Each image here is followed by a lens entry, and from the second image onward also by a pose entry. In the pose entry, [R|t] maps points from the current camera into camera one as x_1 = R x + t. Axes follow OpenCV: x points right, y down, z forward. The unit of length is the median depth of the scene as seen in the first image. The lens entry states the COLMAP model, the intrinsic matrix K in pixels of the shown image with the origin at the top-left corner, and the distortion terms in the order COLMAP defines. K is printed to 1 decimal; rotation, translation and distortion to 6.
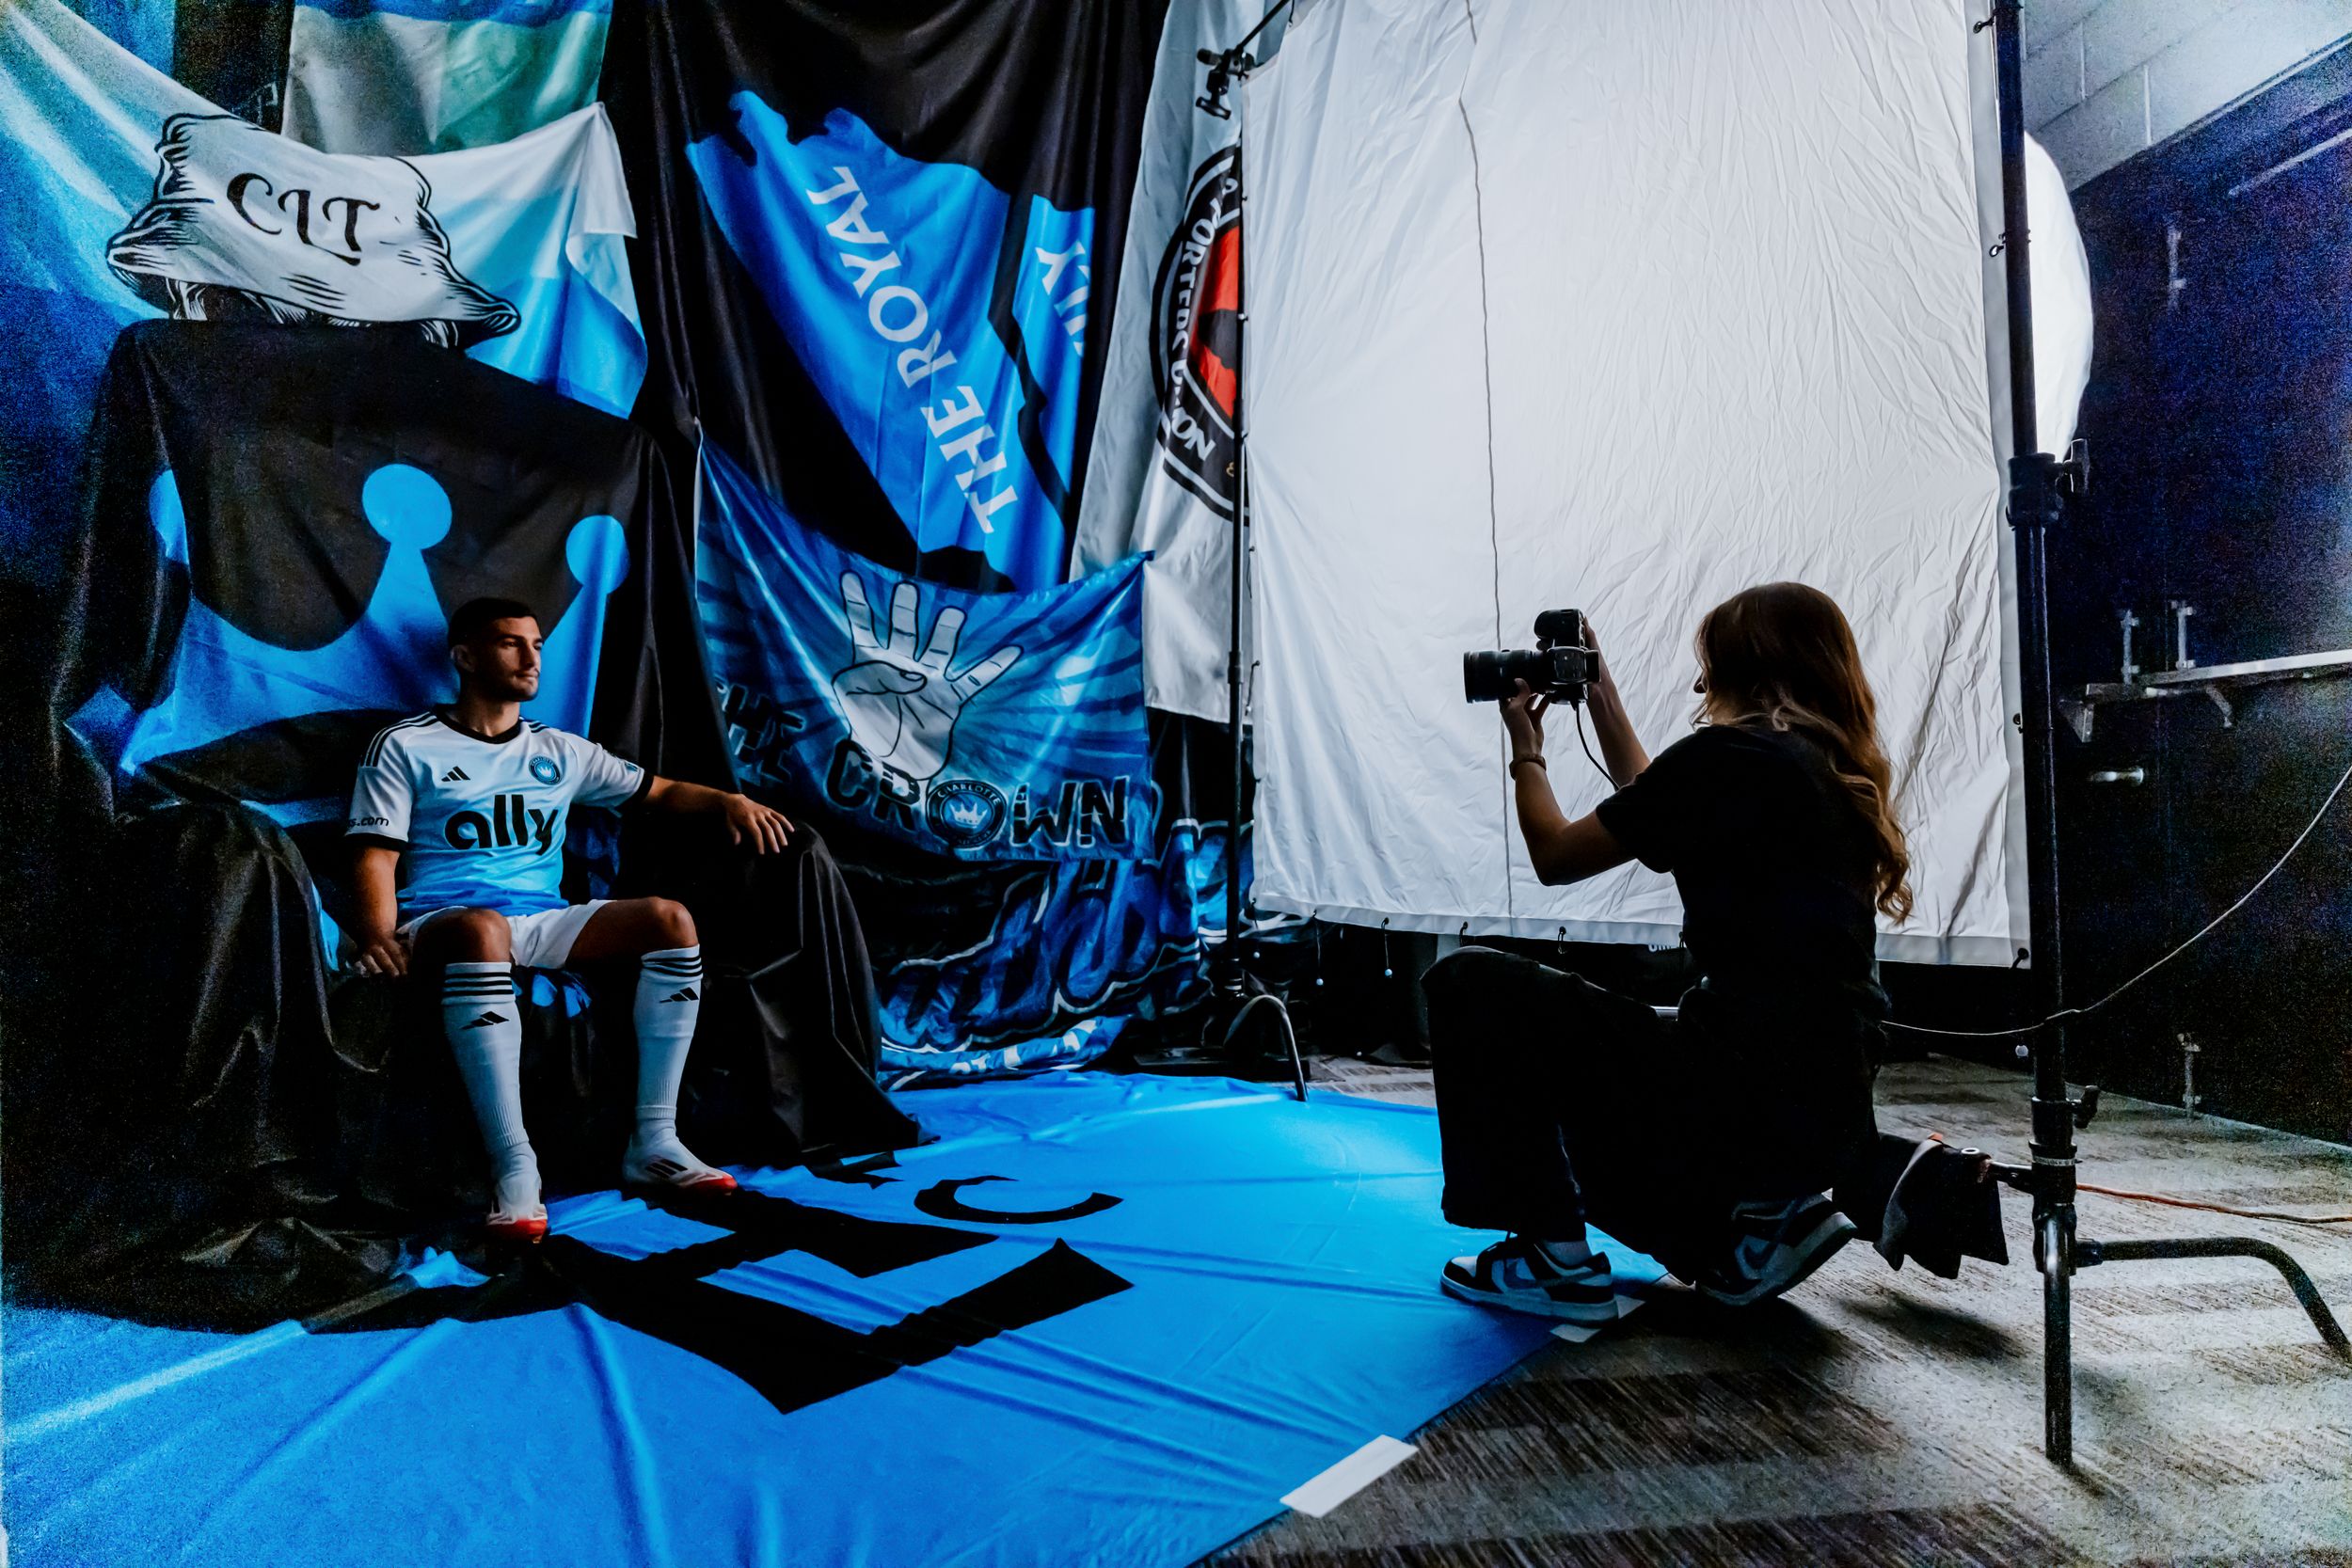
lens RADIAL K [[1538.8, 0, 1178.4], [0, 1538.8, 785.7], [0, 0, 1]] dist [0.015772, -0.022057]
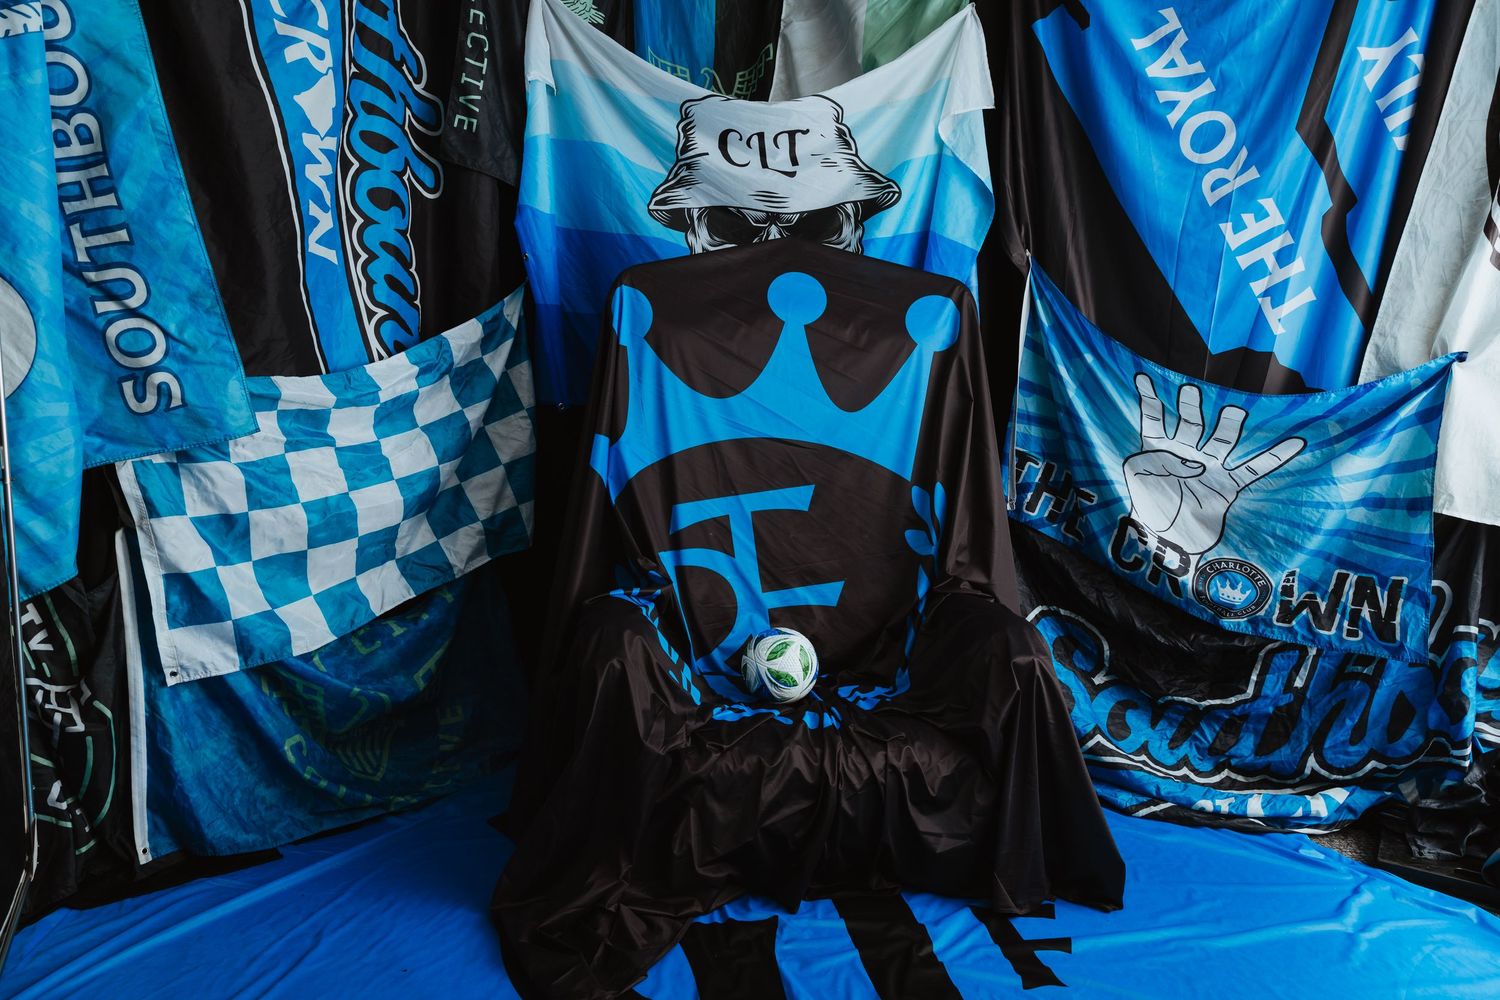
lens RADIAL K [[973.6, 0, 744.6], [0, 973.6, 493.3], [0, 0, 1]] dist [0.001315, 0.008534]
pose [[0.745236, 0.097056, -0.659700, 0.062403], [-0.004279, 0.990026, 0.140820, -0.151553], [0.666787, -0.102122, 0.738218, 0.229448]]
